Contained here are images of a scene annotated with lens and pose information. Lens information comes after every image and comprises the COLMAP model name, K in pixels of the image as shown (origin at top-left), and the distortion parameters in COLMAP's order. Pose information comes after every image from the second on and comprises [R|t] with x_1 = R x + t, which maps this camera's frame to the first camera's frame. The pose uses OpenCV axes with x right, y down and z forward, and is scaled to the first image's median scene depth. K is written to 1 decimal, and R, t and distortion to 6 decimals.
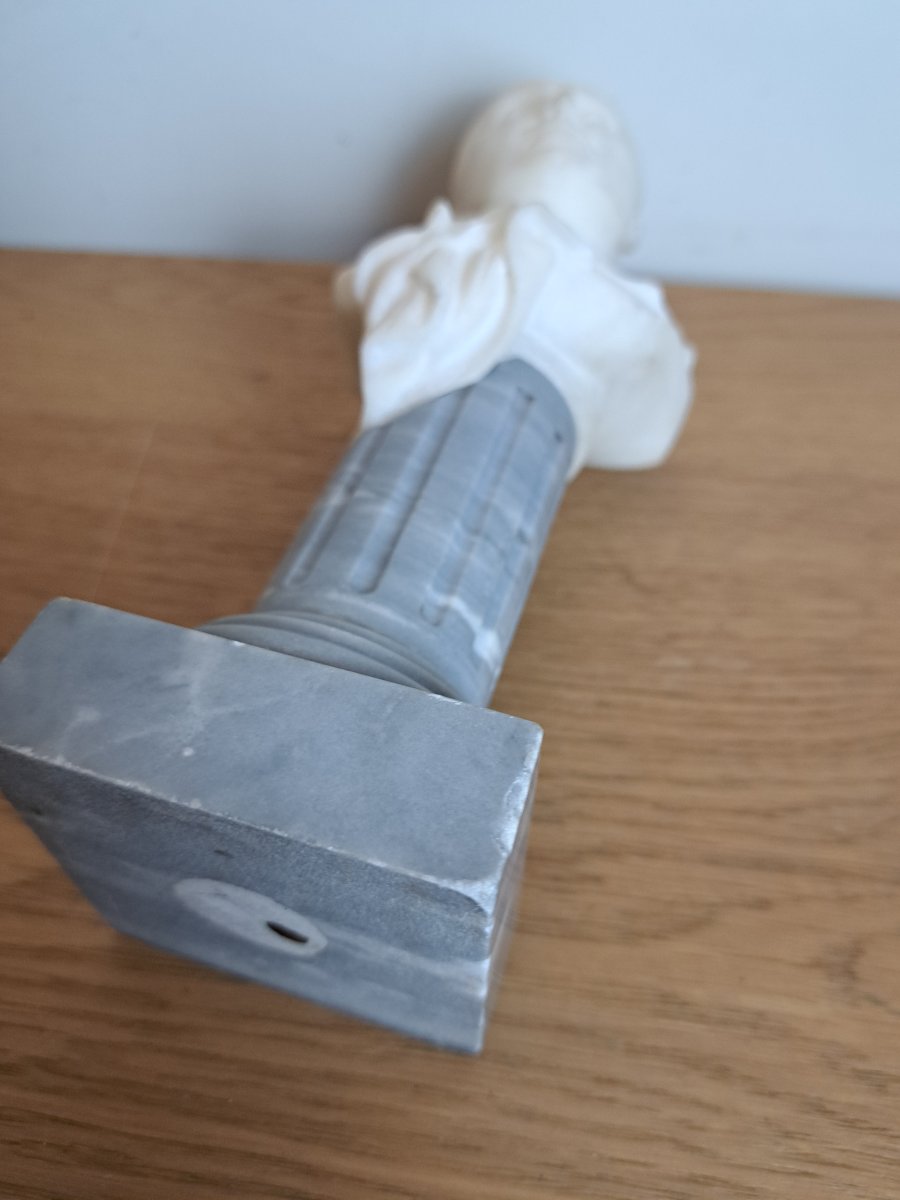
lens RADIAL K [[883.0, 0, 450.0], [0, 883.0, 600.0], [0, 0, 1]] dist [-0.001556, 0.003799]
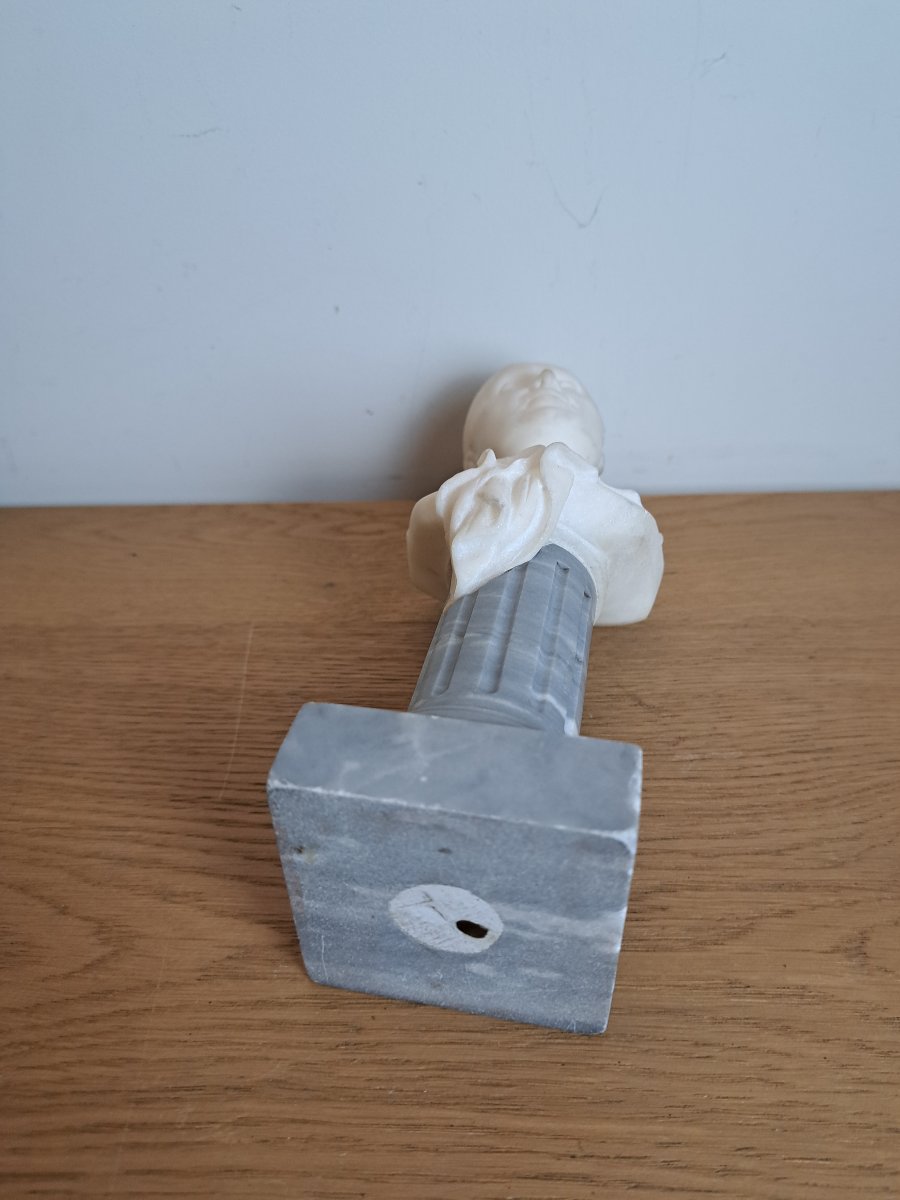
lens RADIAL K [[832.3, 0, 449.7], [0, 832.3, 633.0], [0, 0, 1]] dist [0.032465, -0.005812]
pose [[0.994437, -0.083867, 0.063730, -0.225981], [0.095482, 0.973203, -0.209184, 0.163588], [-0.044478, 0.214106, 0.975797, -0.348801]]
